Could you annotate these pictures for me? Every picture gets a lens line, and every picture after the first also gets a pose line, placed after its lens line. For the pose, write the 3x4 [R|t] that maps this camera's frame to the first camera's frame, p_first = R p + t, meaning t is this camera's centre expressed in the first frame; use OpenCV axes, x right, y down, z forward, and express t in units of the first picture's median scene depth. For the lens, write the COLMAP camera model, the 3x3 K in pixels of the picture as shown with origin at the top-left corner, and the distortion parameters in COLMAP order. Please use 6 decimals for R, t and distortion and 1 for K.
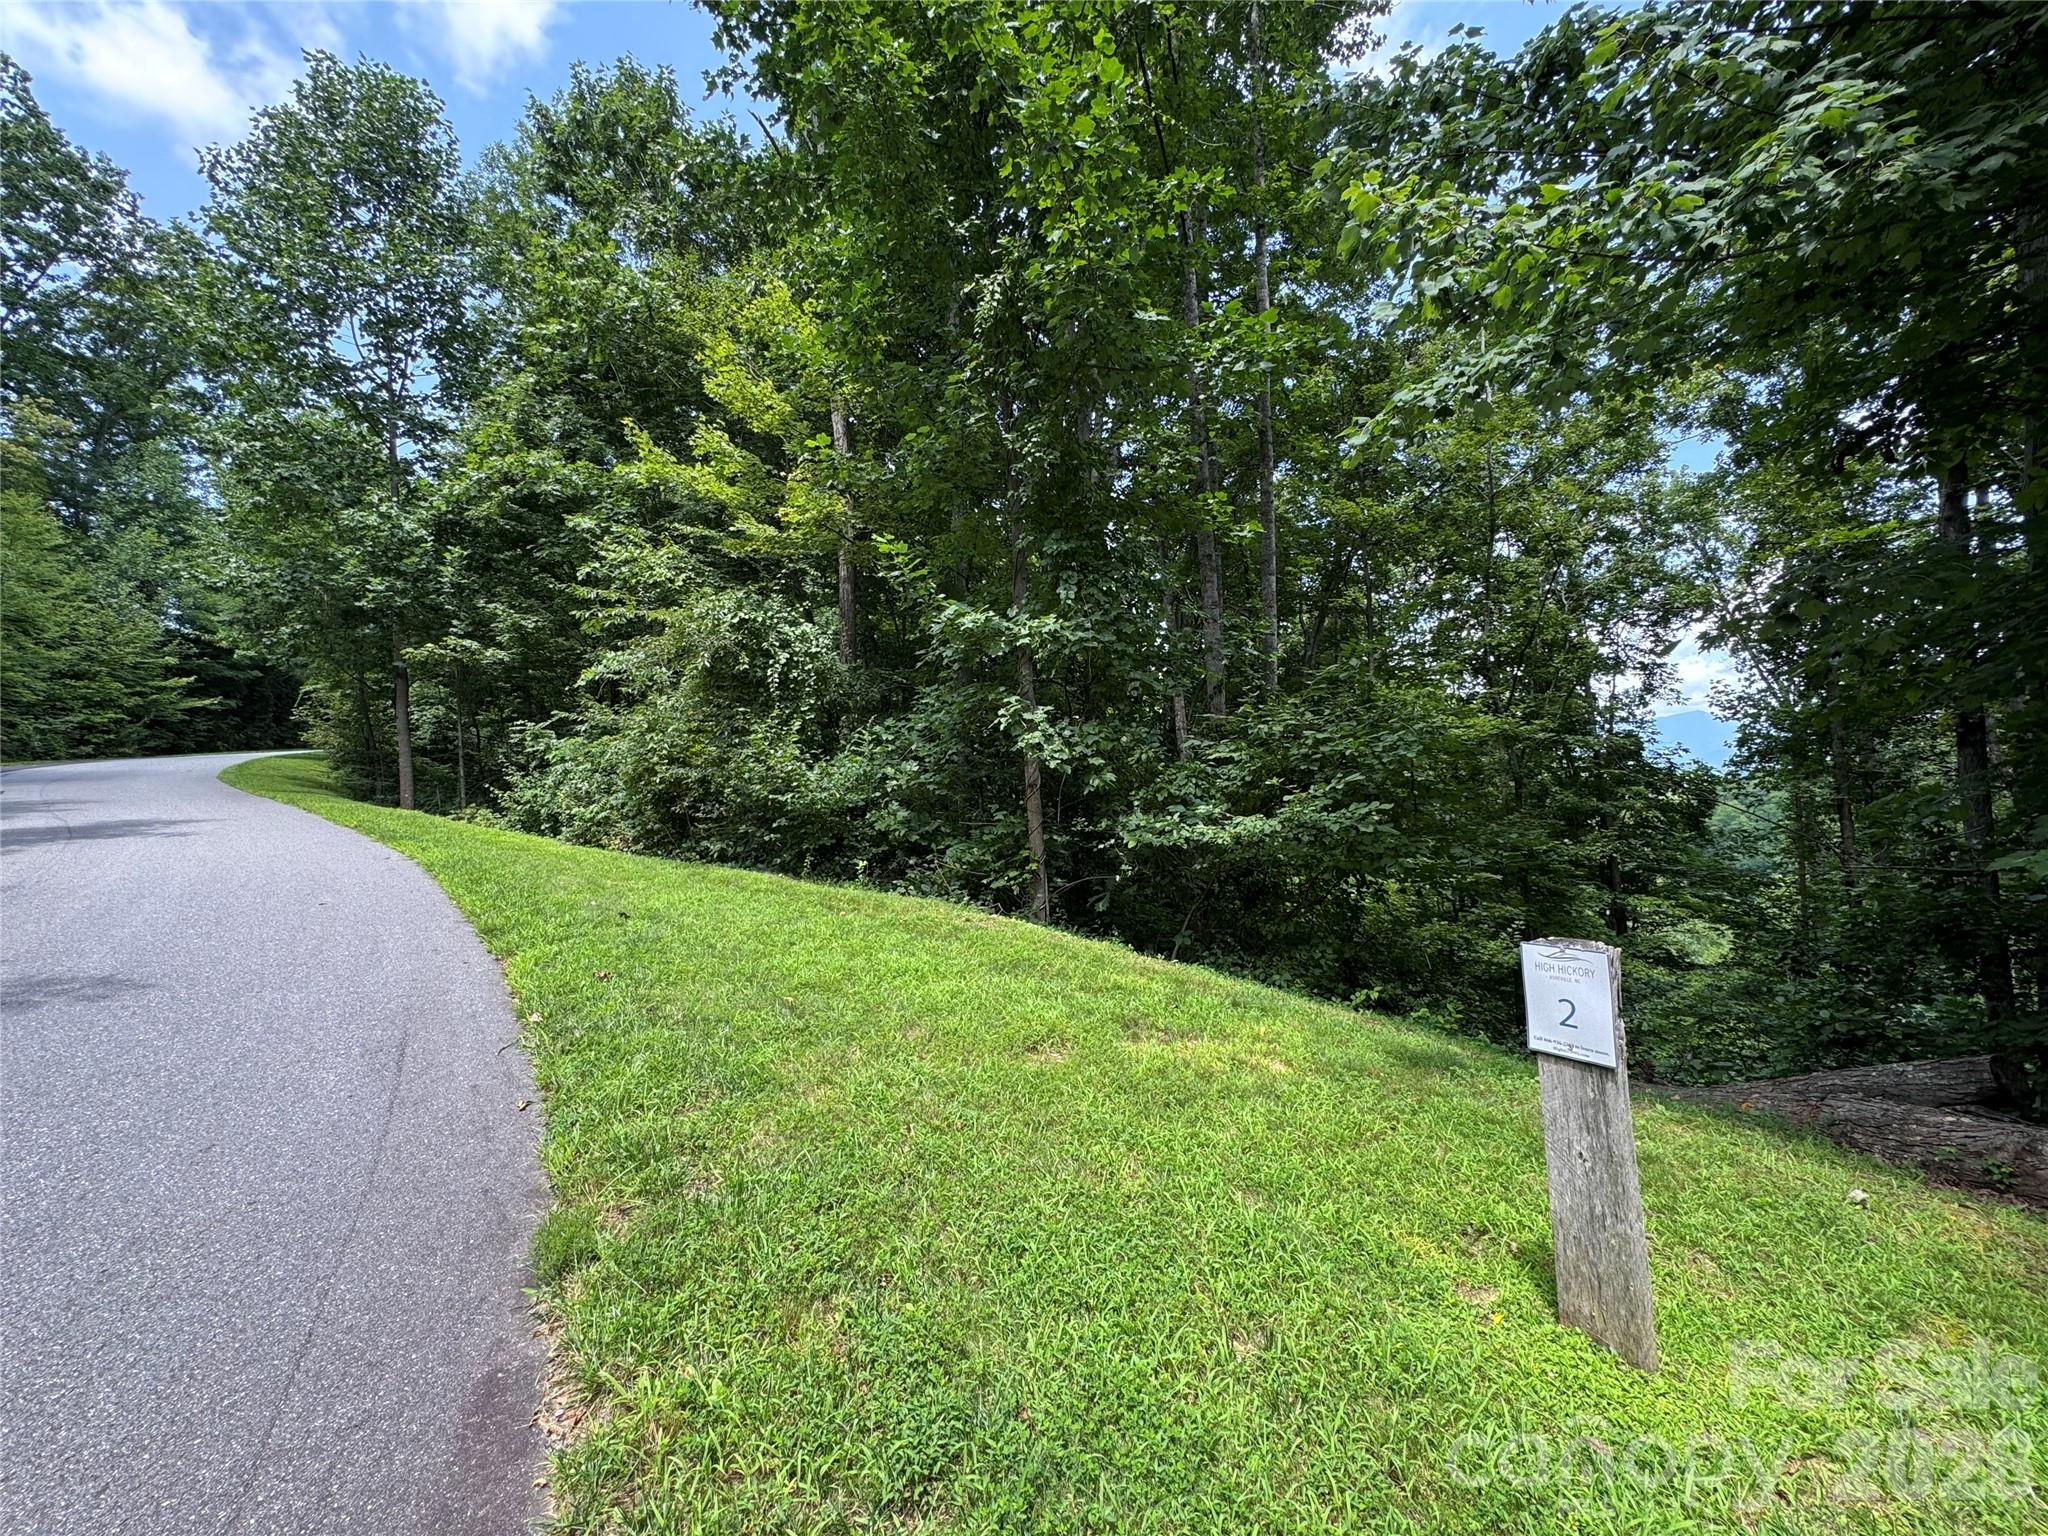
lens RADIAL K [[804.8, 0, 1030.5], [0, 804.8, 765.9], [0, 0, 1]] dist [-0.003660, 0.000617]
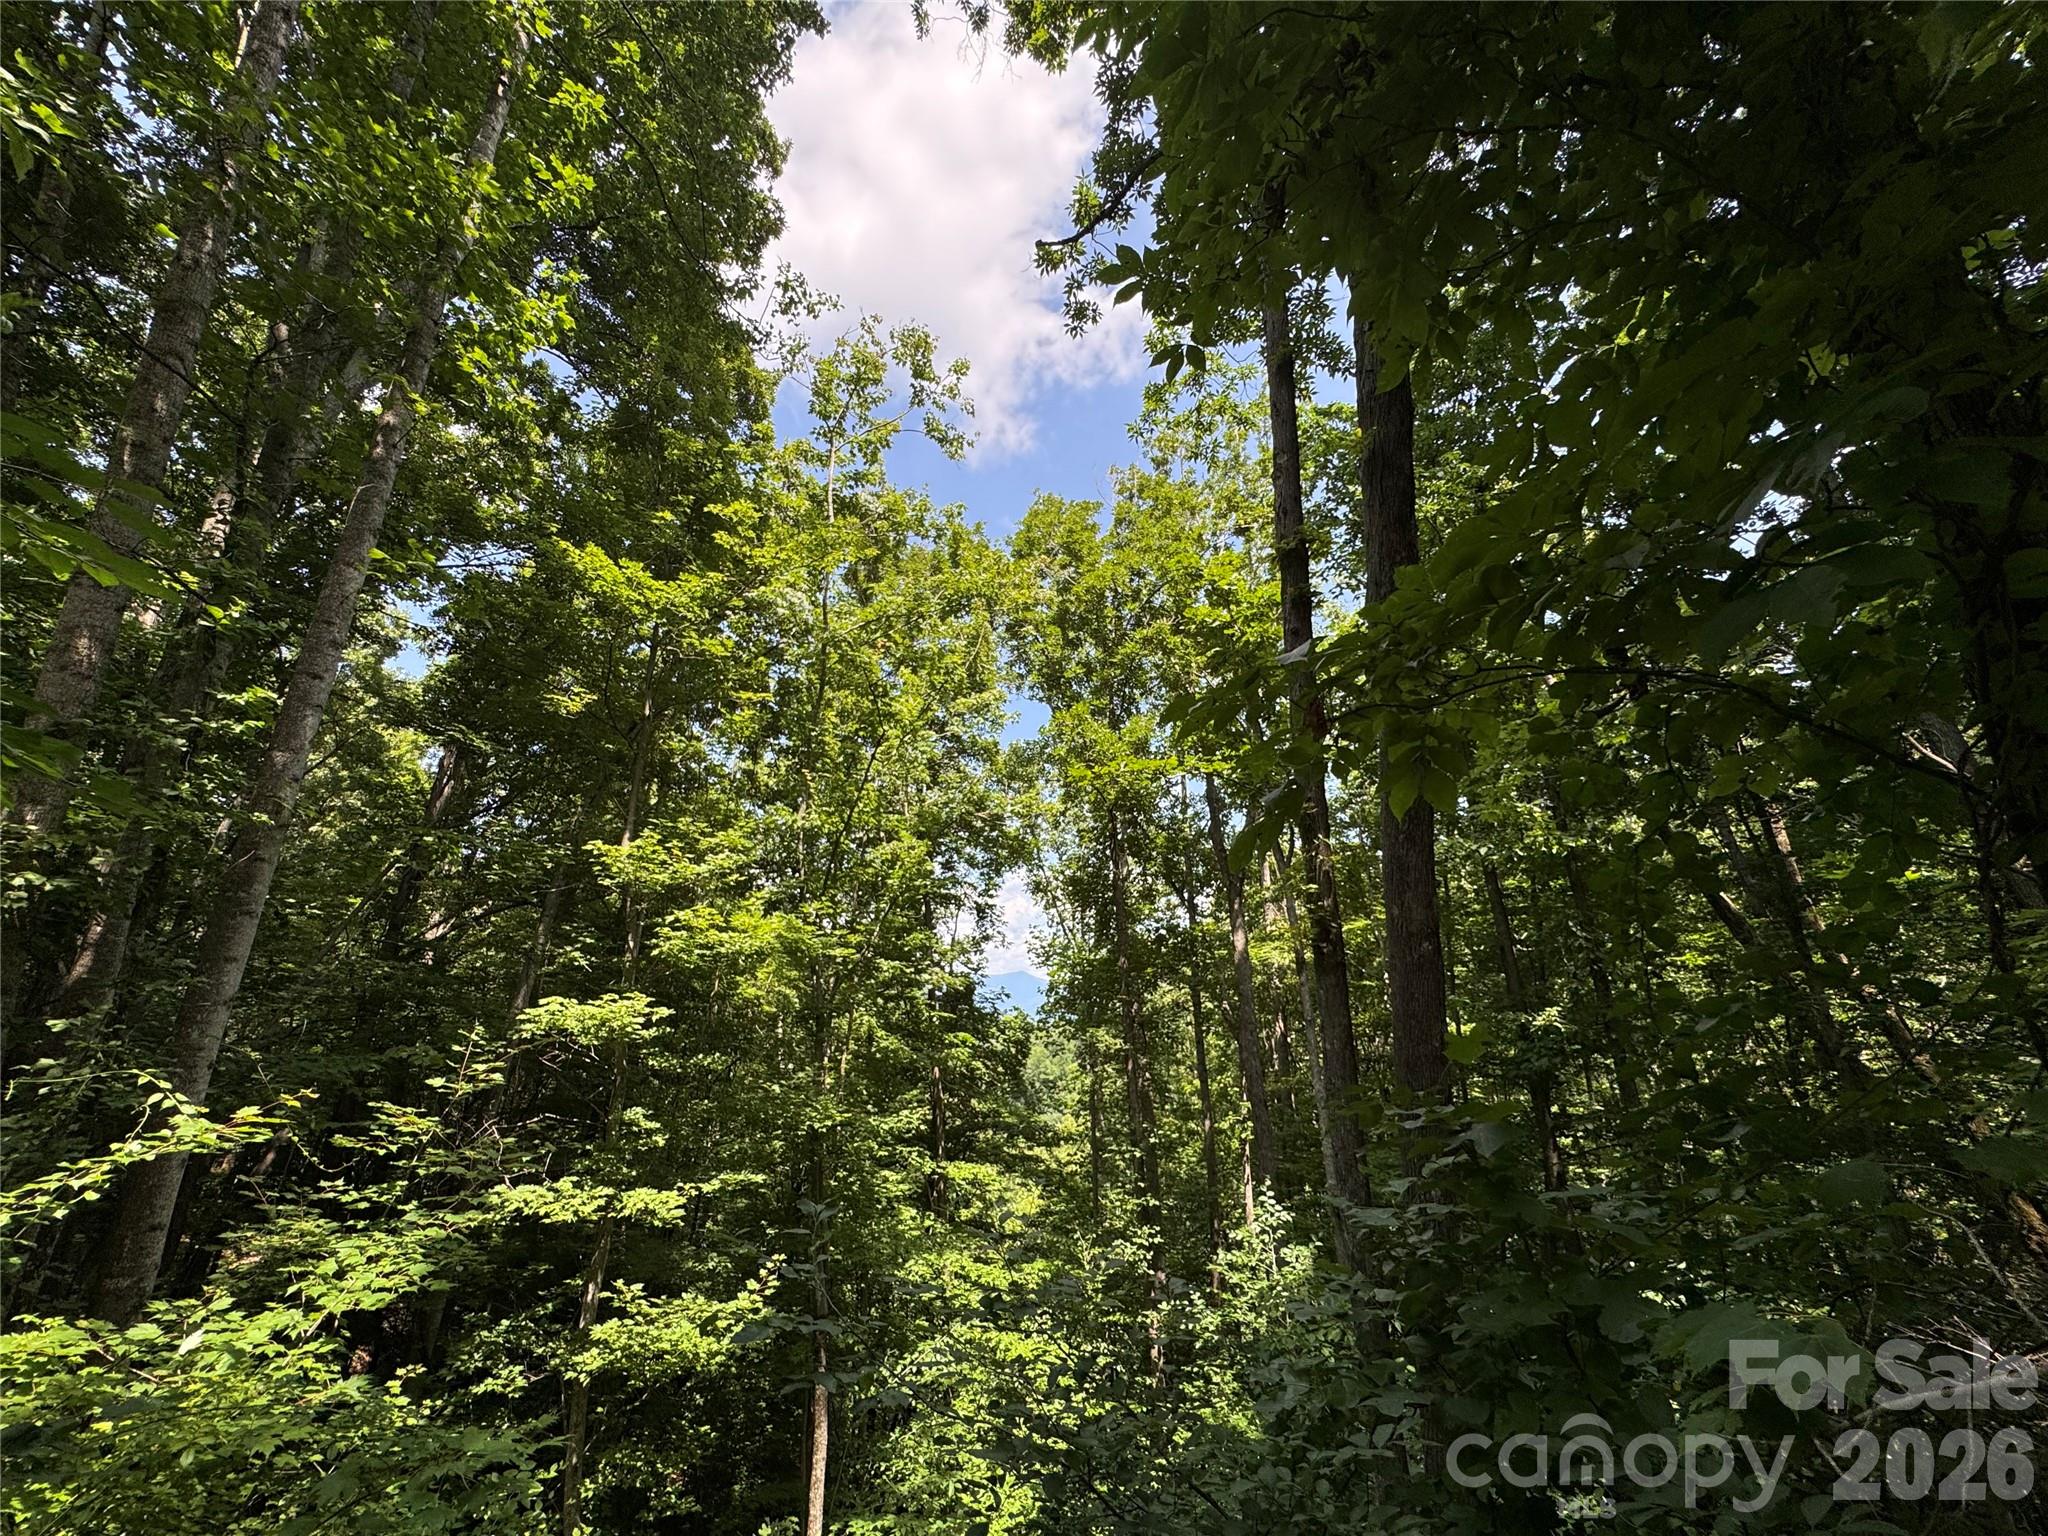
lens RADIAL K [[804.8, 0, 1023.3], [0, 804.8, 775.0], [0, 0, 1]] dist [-0.003660, 0.000617]
pose [[0.767135, 0.208895, 0.606520, 0.165377], [-0.030944, 0.956443, -0.290276, 0.007784], [-0.640739, 0.203913, 0.740185, 0.190161]]
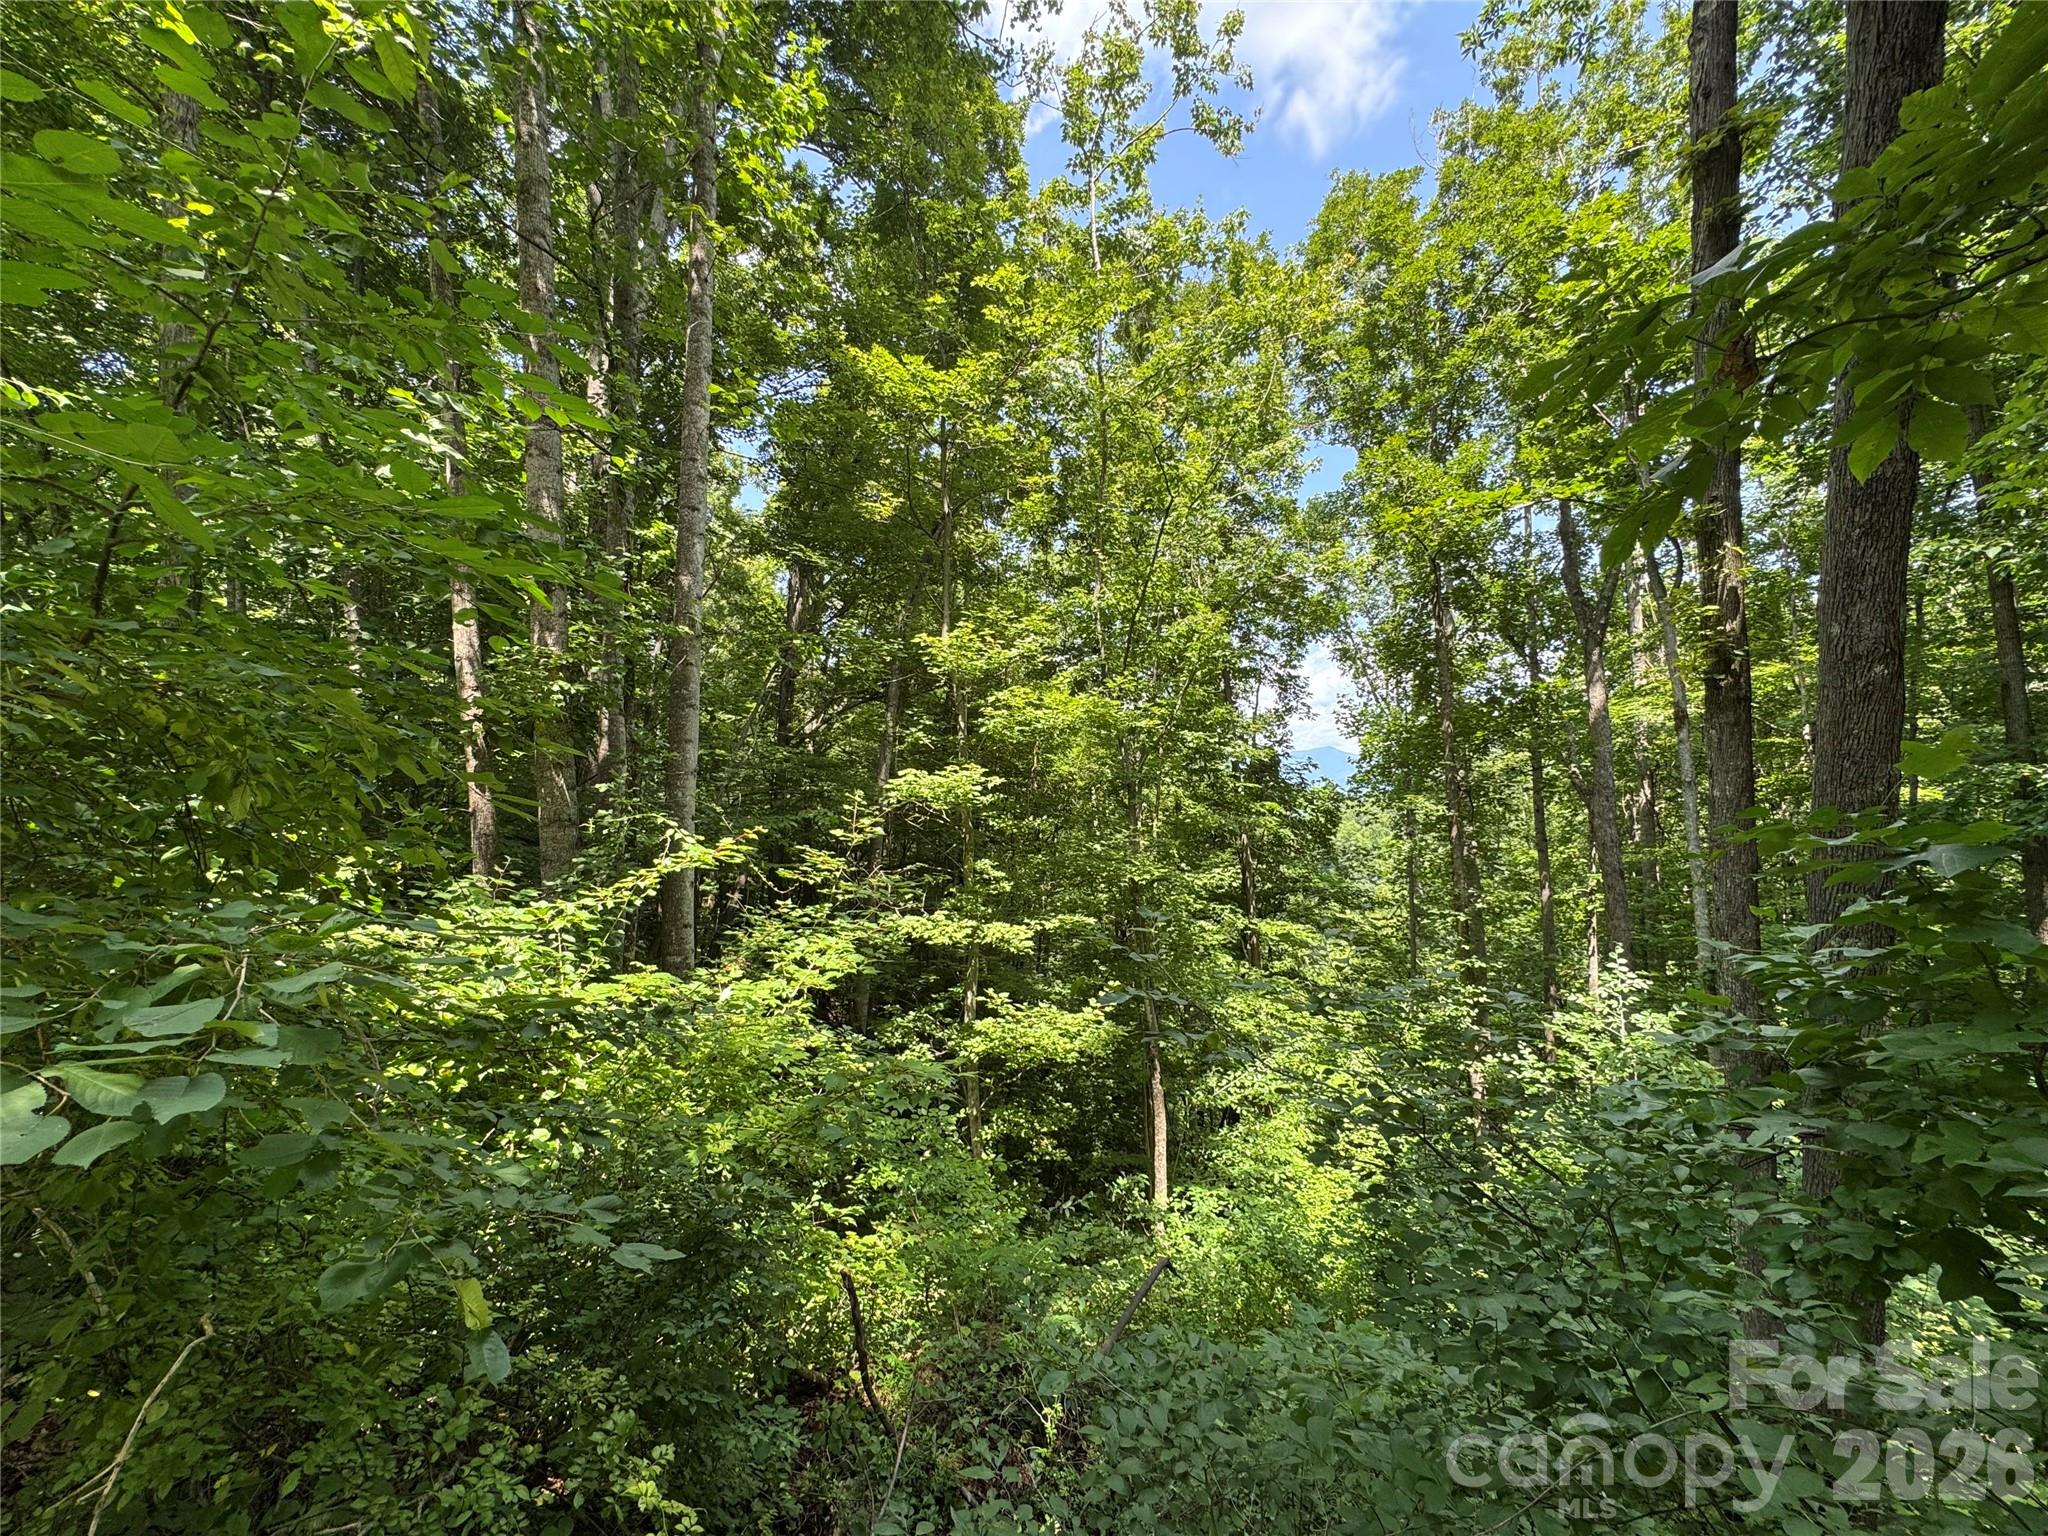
lens RADIAL K [[804.8, 0, 1034.2], [0, 804.8, 765.1], [0, 0, 1]] dist [-0.003660, 0.000617]
pose [[0.941898, 0.026661, 0.334839, 0.163719], [-0.018432, 0.999445, -0.027733, 0.012051], [-0.335393, 0.019950, 0.941867, 0.190019]]
